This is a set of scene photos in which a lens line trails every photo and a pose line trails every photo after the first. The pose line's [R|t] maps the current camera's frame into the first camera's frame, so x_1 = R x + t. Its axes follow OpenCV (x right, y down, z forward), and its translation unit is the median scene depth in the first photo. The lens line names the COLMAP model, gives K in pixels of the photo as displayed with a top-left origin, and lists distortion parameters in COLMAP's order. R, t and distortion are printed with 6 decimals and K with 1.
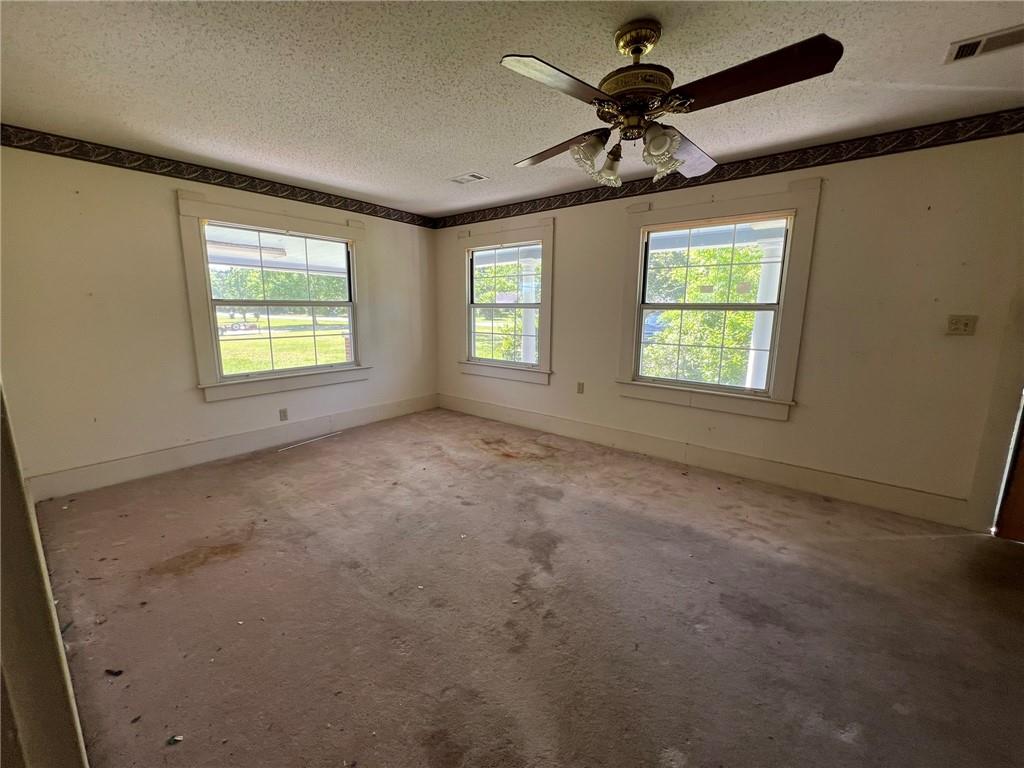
lens RADIAL K [[410.2, 0, 508.8], [0, 410.2, 381.6], [0, 0, 1]] dist [-0.003722, 0.001002]
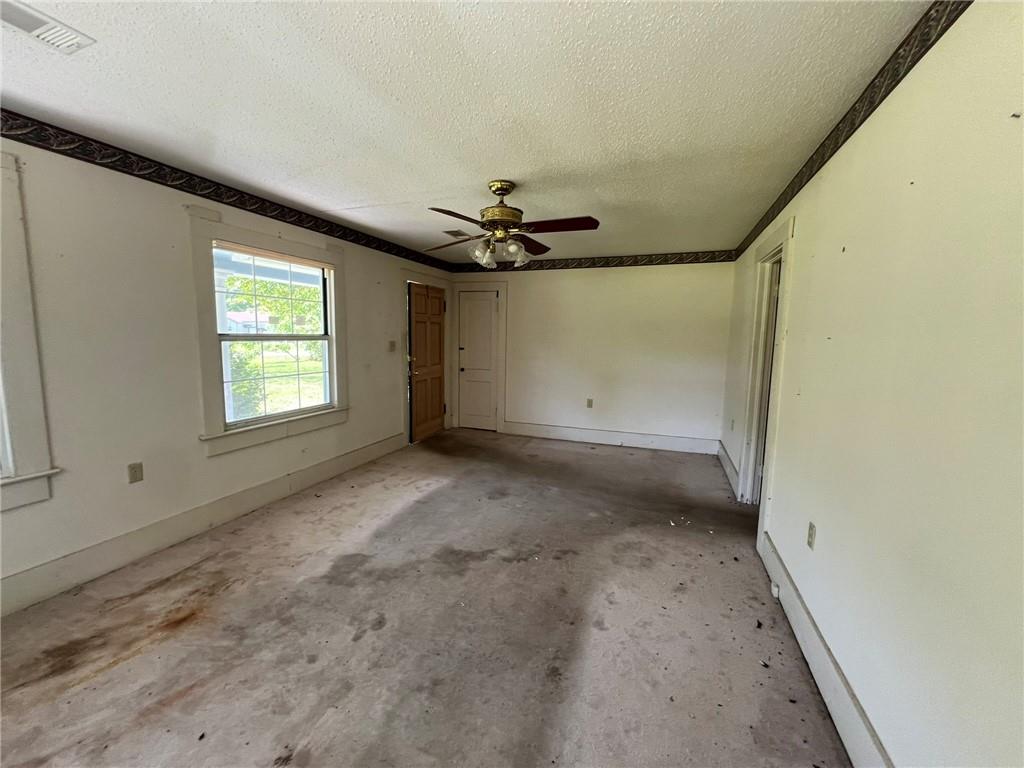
lens RADIAL K [[410.2, 0, 508.8], [0, 410.2, 381.6], [0, 0, 1]] dist [-0.003722, 0.001002]
pose [[-0.315095, -0.117732, 0.941729, -0.671834], [0.155197, 0.972527, 0.173510, -0.164585], [-0.936285, 0.200826, -0.288167, 0.781751]]
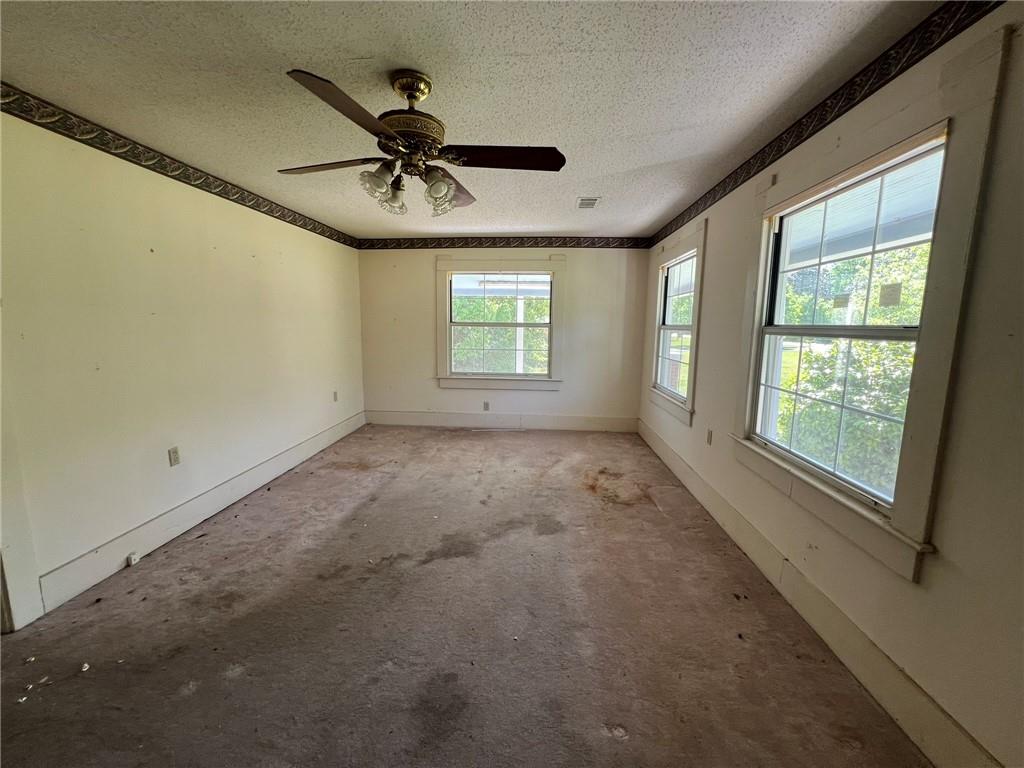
lens RADIAL K [[410.2, 0, 508.8], [0, 410.2, 381.6], [0, 0, 1]] dist [-0.003722, 0.001002]
pose [[0.566931, 0.114125, -0.815822, 0.697326], [-0.154418, 0.987524, 0.030836, -0.062898], [0.809163, 0.108496, 0.577481, 0.320769]]
